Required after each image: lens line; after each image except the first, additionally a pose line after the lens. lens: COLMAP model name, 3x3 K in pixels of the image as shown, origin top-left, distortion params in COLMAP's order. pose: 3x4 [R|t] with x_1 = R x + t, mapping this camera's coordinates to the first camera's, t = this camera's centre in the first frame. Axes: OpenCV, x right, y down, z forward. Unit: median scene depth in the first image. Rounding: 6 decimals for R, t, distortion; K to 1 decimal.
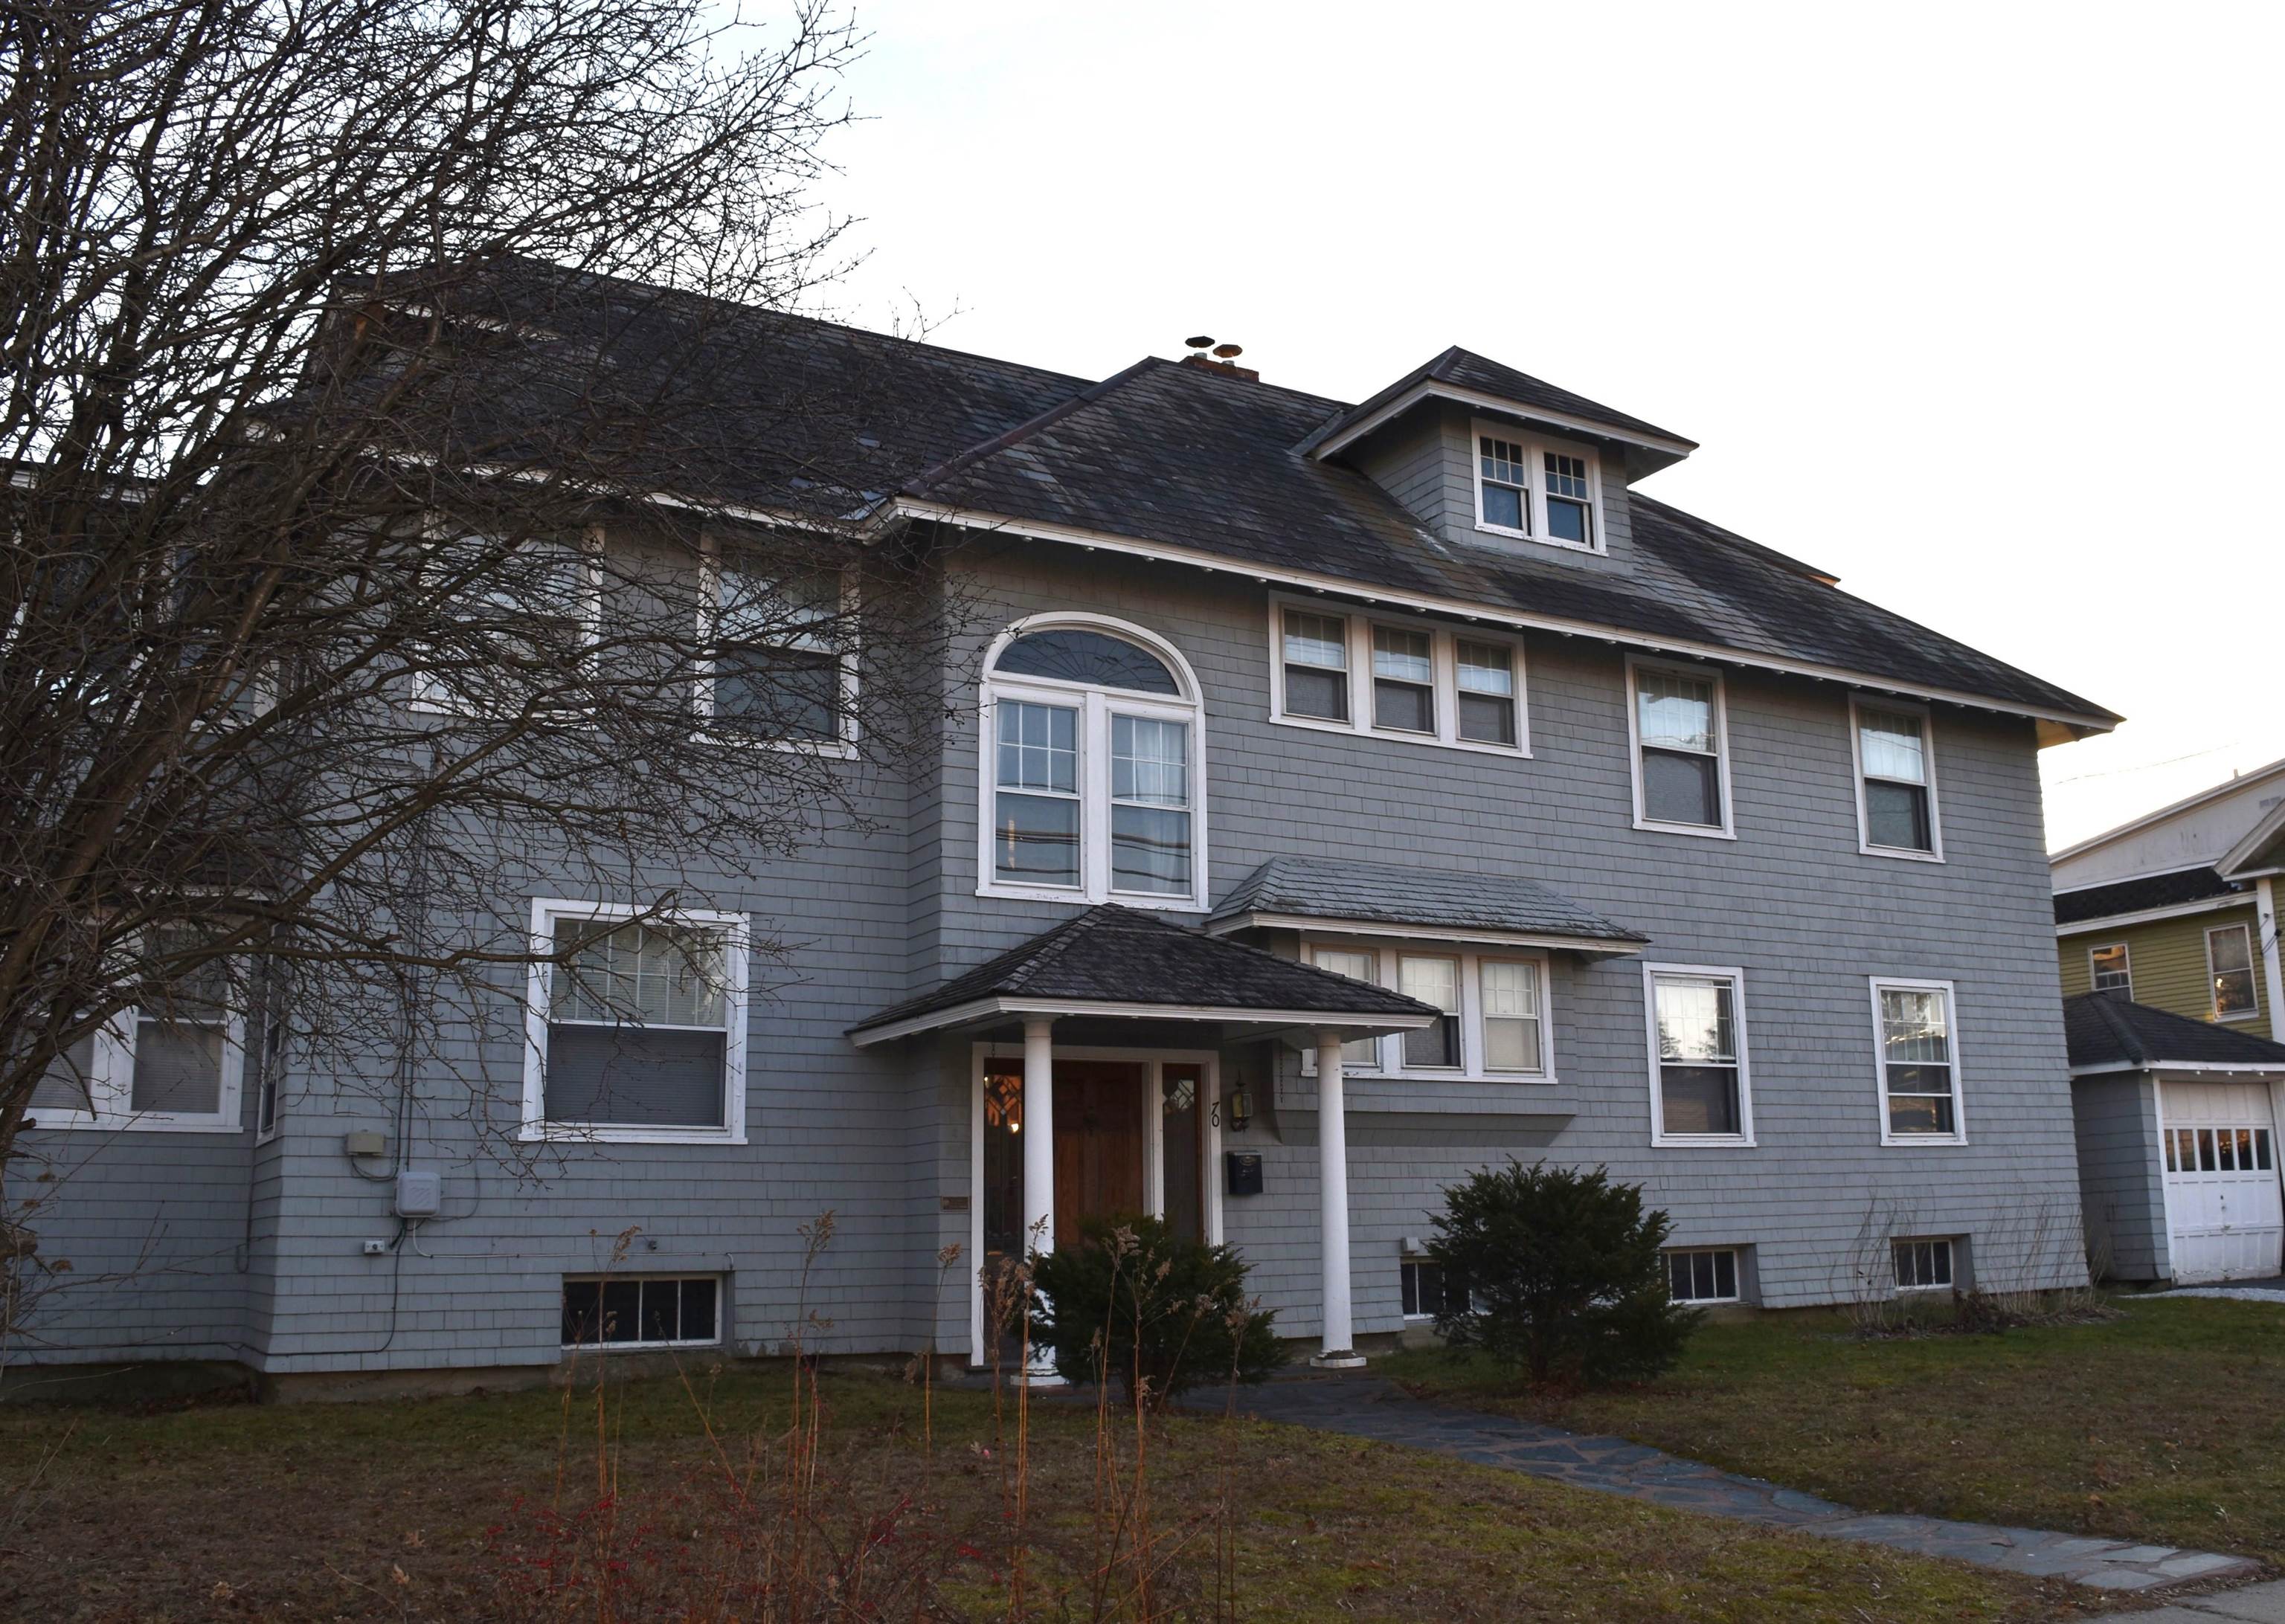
lens RADIAL K [[2007.3, 0, 1266.4], [0, 2007.3, 781.5], [0, 0, 1]] dist [-0.076070, 0.005115]
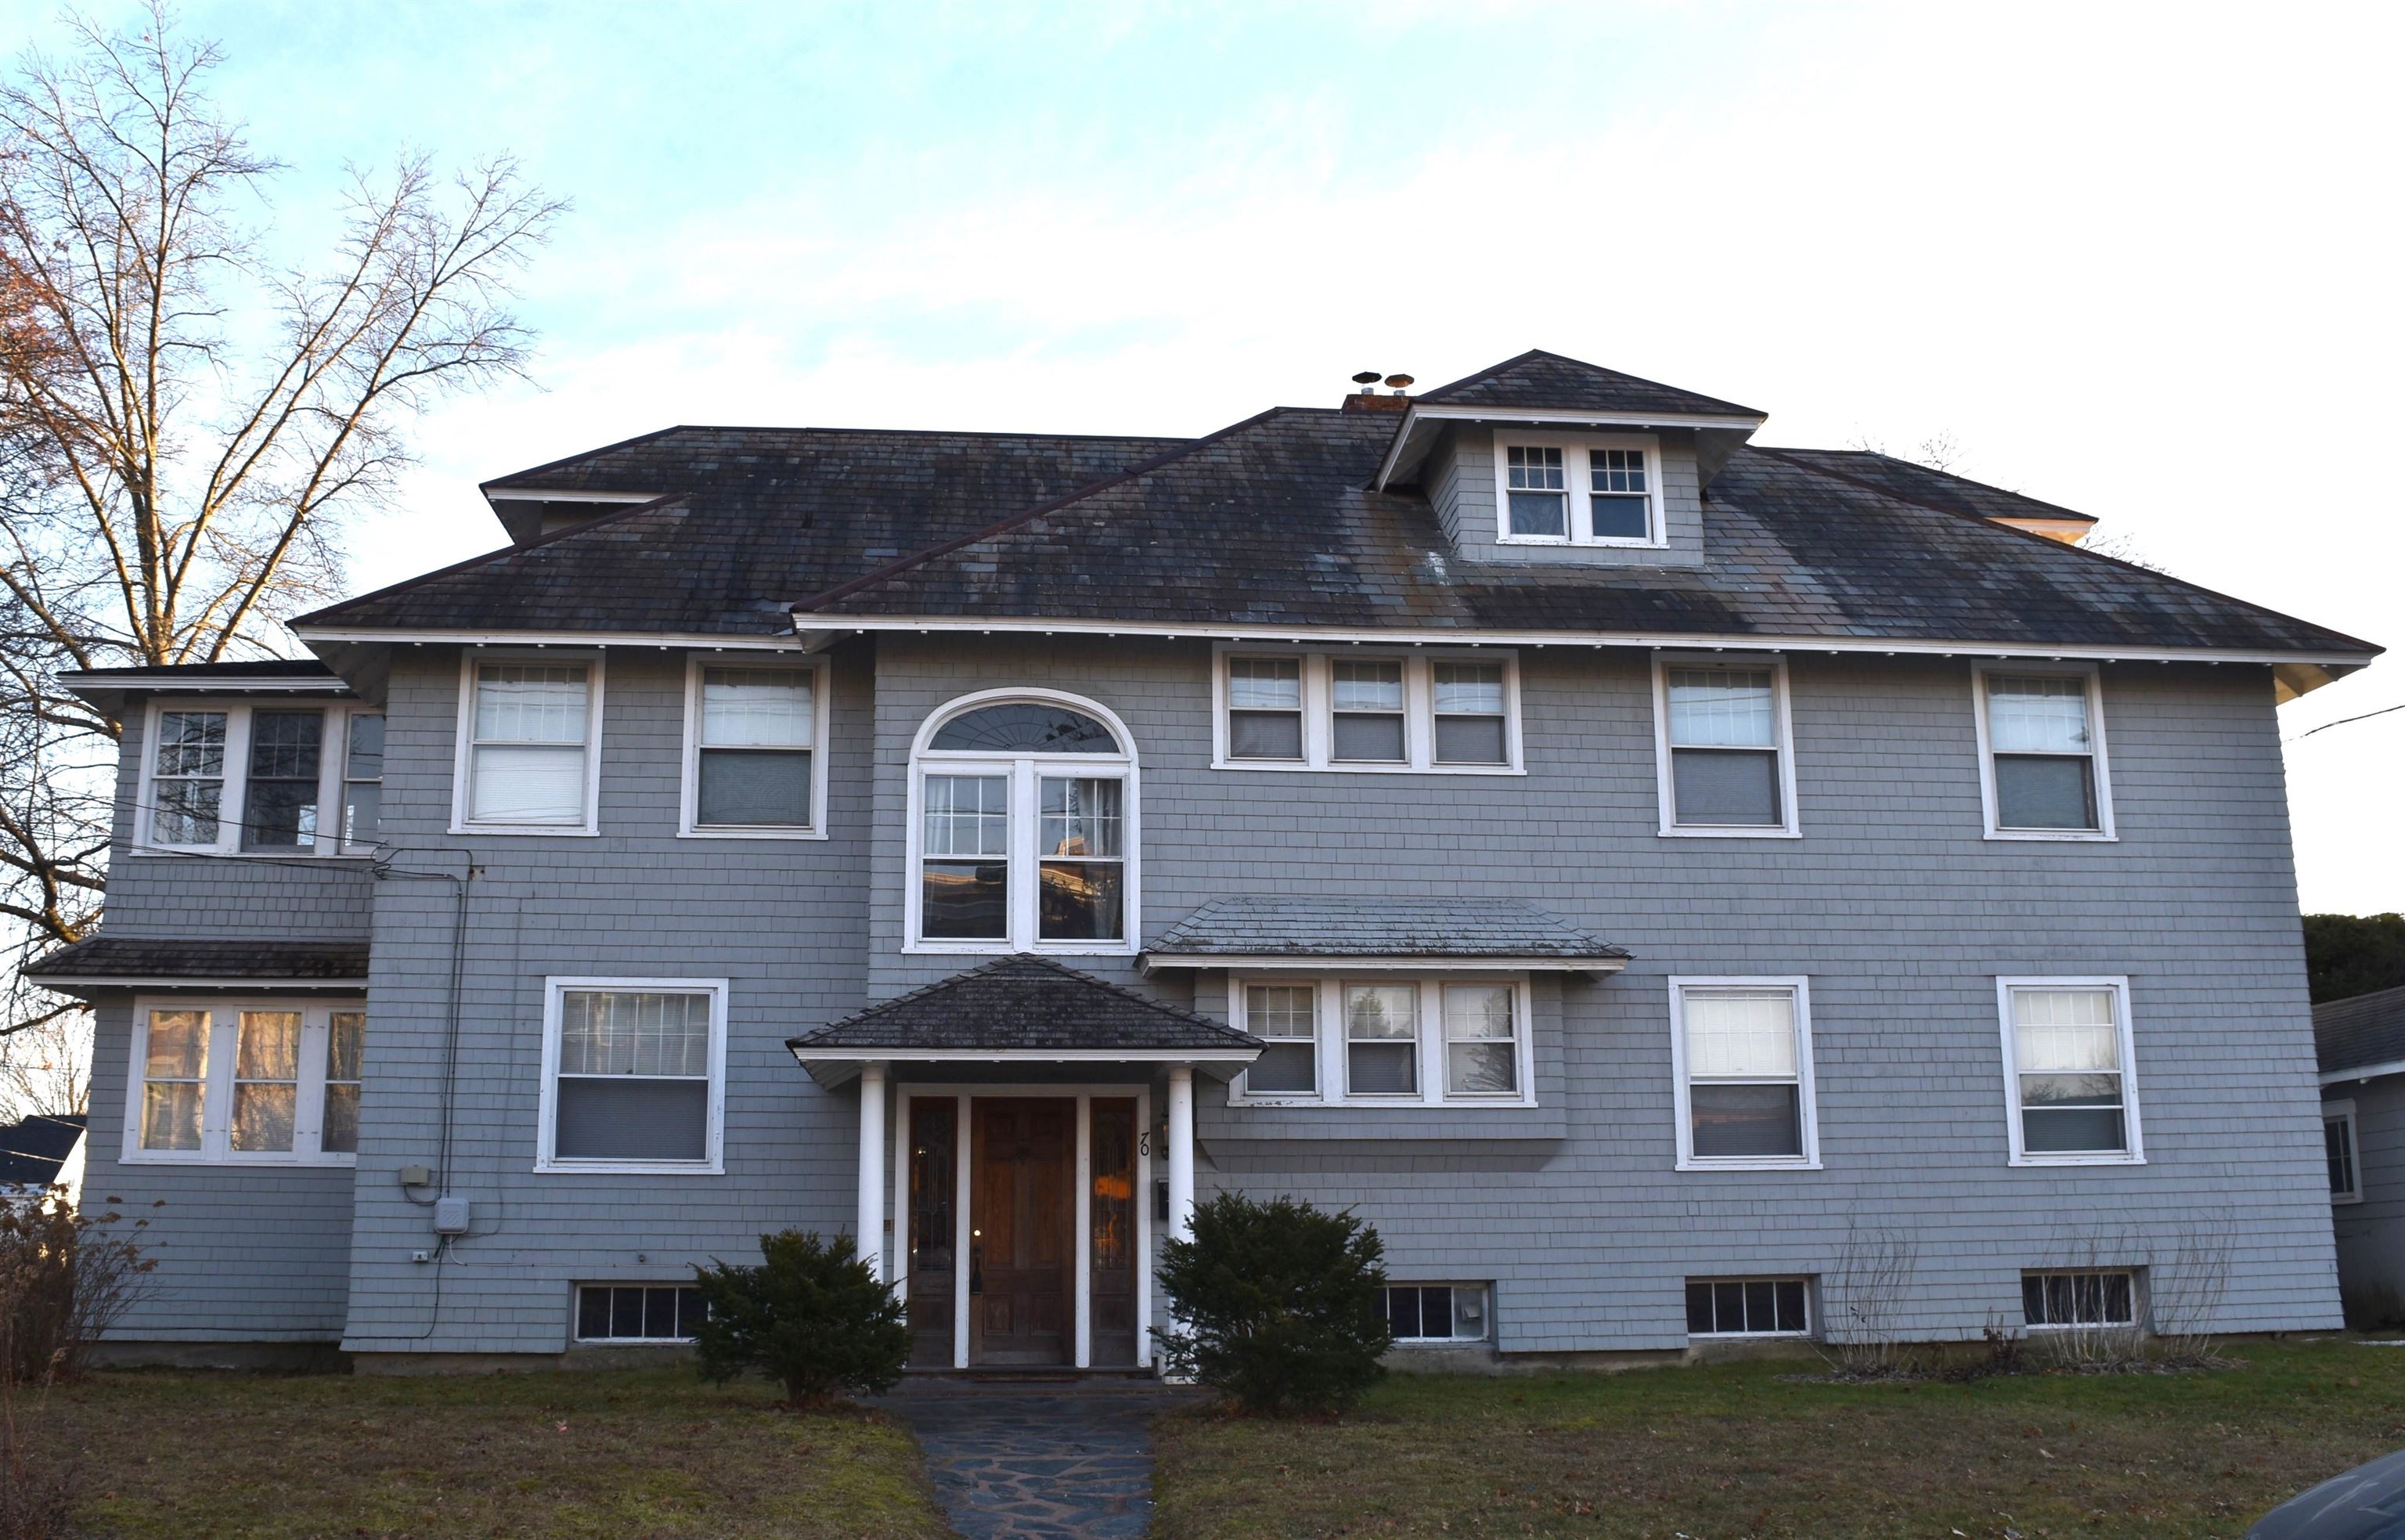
lens RADIAL K [[2046.5, 0, 1193.5], [0, 2046.5, 805.3], [0, 0, 1]] dist [-0.080941, 0.011231]
pose [[0.894943, -0.081417, -0.438690, 0.427452], [0.085378, 0.996291, -0.010730, 0.000221], [0.437937, -0.027851, 0.898574, 0.033591]]
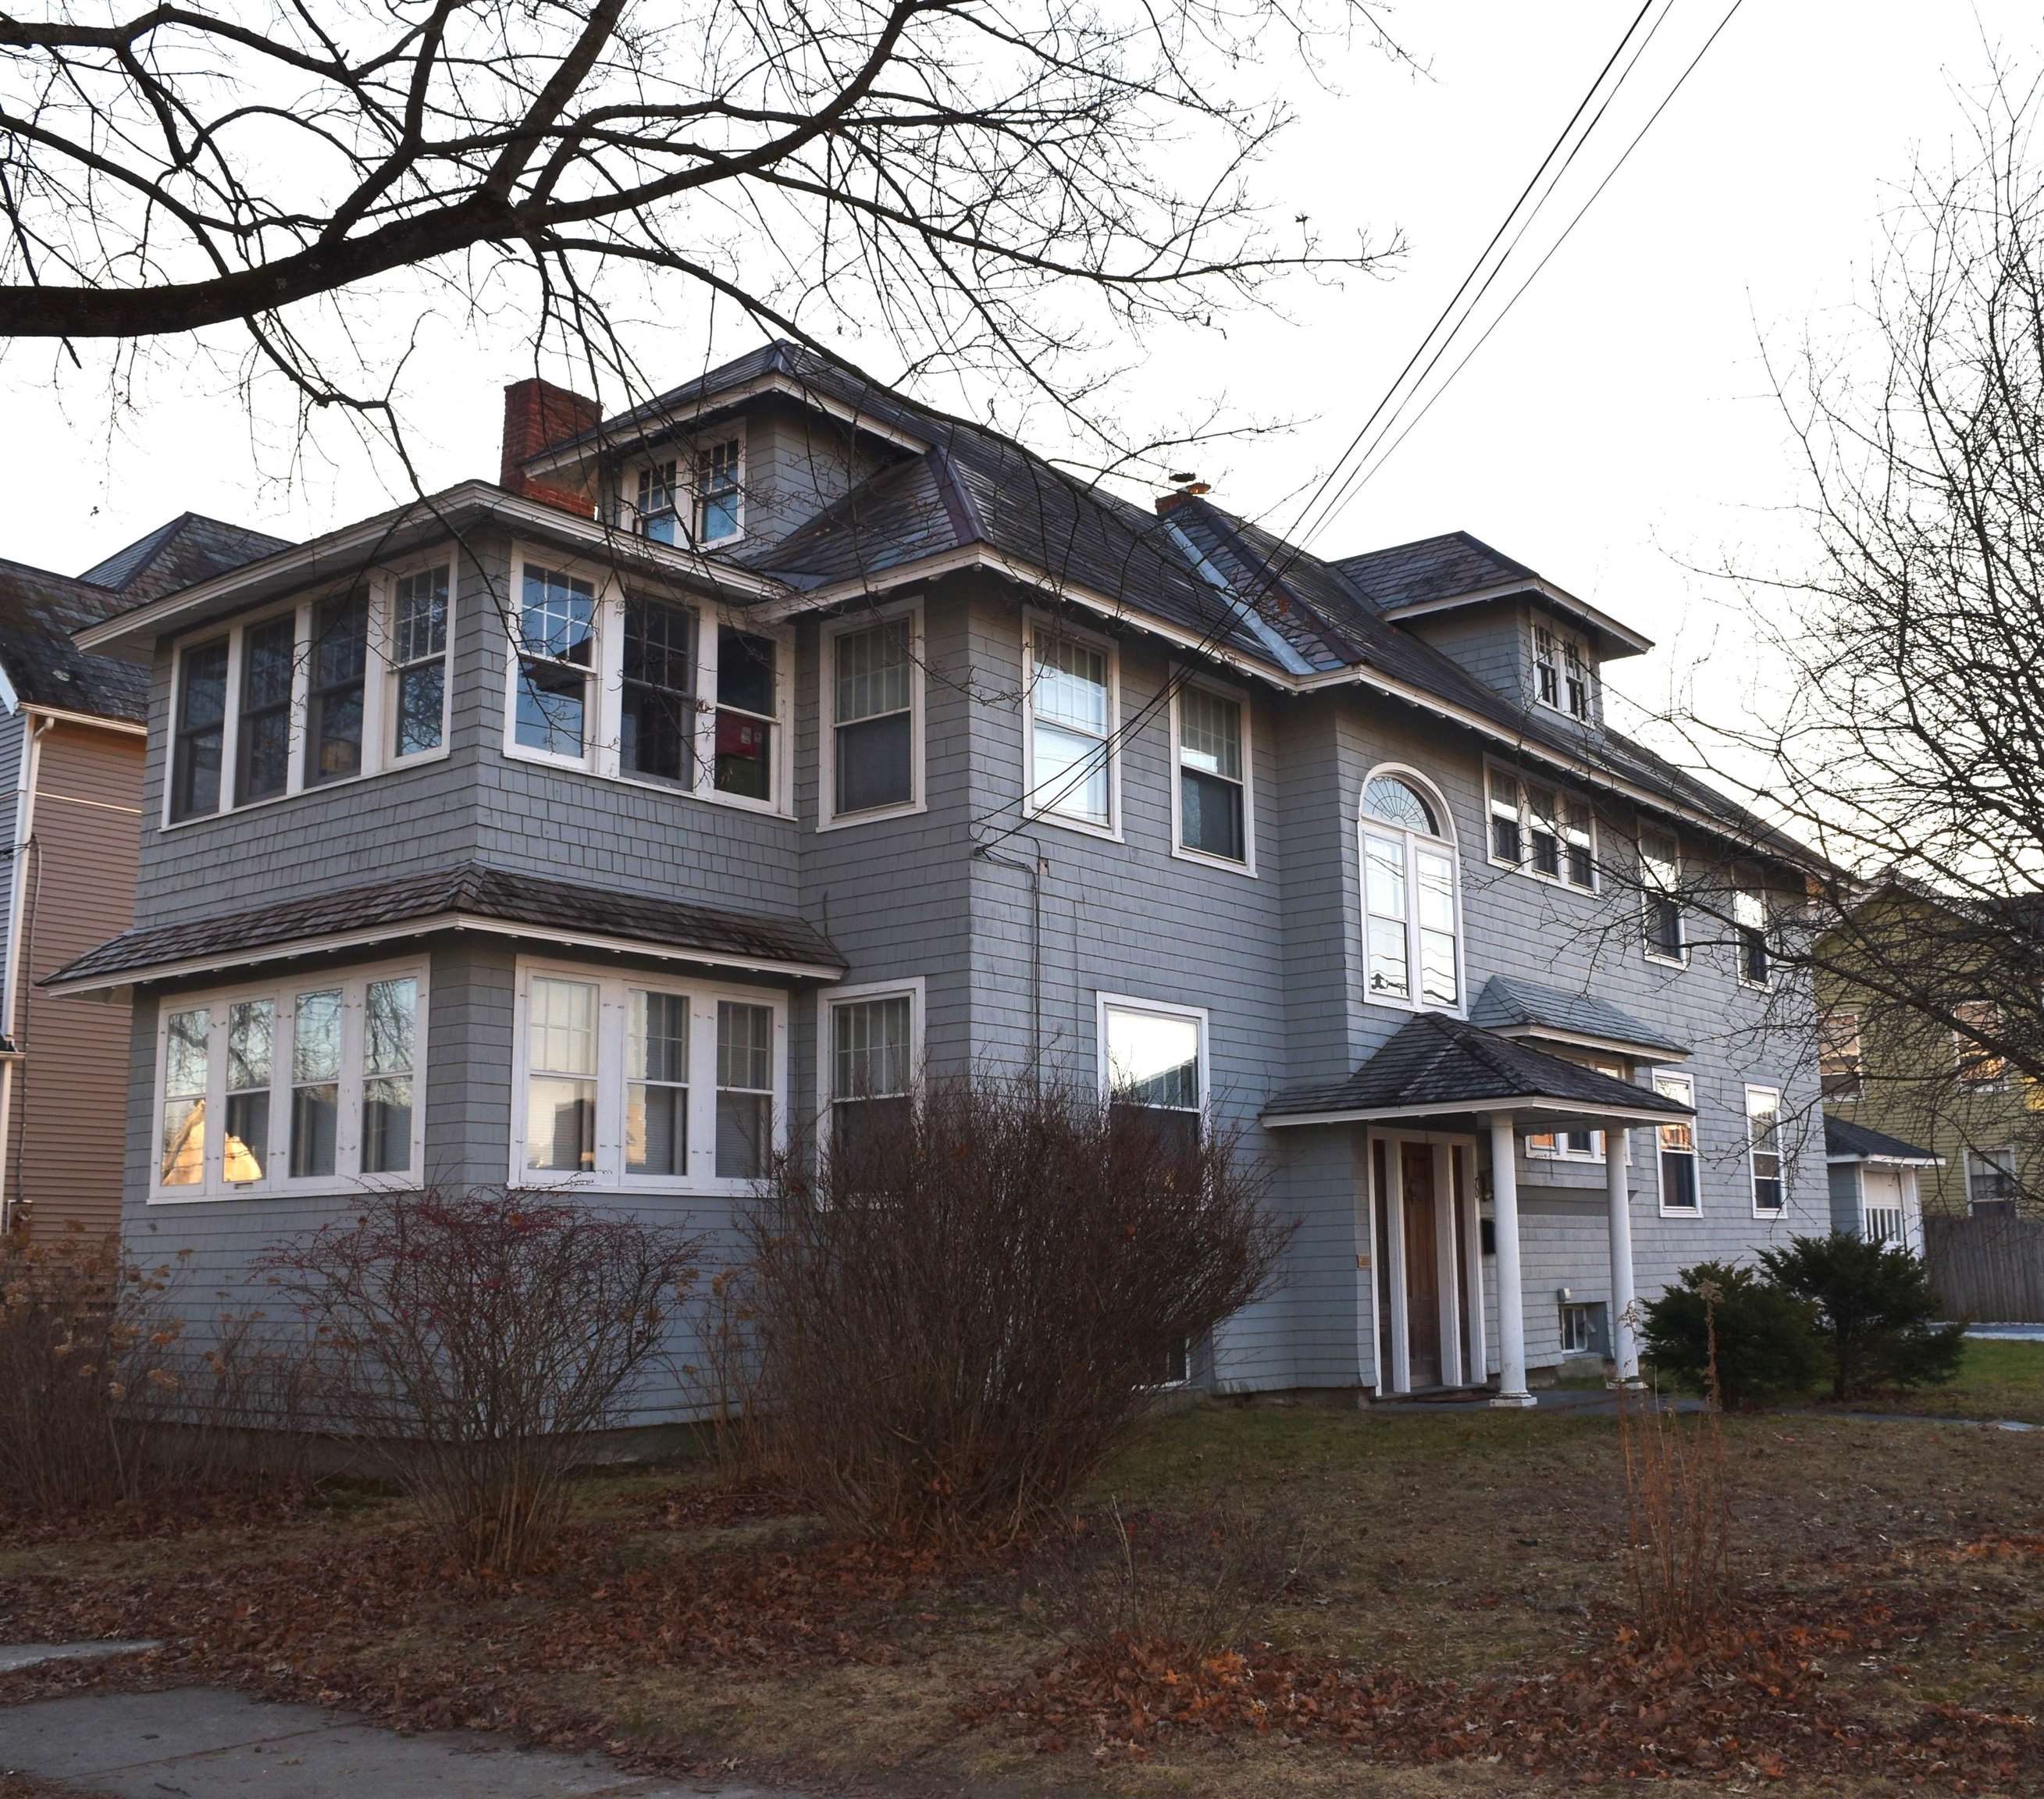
lens RADIAL K [[2043.5, 0, 1022.0], [0, 2043.5, 899.5], [0, 0, 1]] dist [-0.006399, -0.003826]
pose [[0.935233, 0.068841, 0.347275, -0.630297], [-0.083194, 0.996179, 0.026570, -0.015587], [-0.344119, -0.053740, 0.937387, -0.050277]]
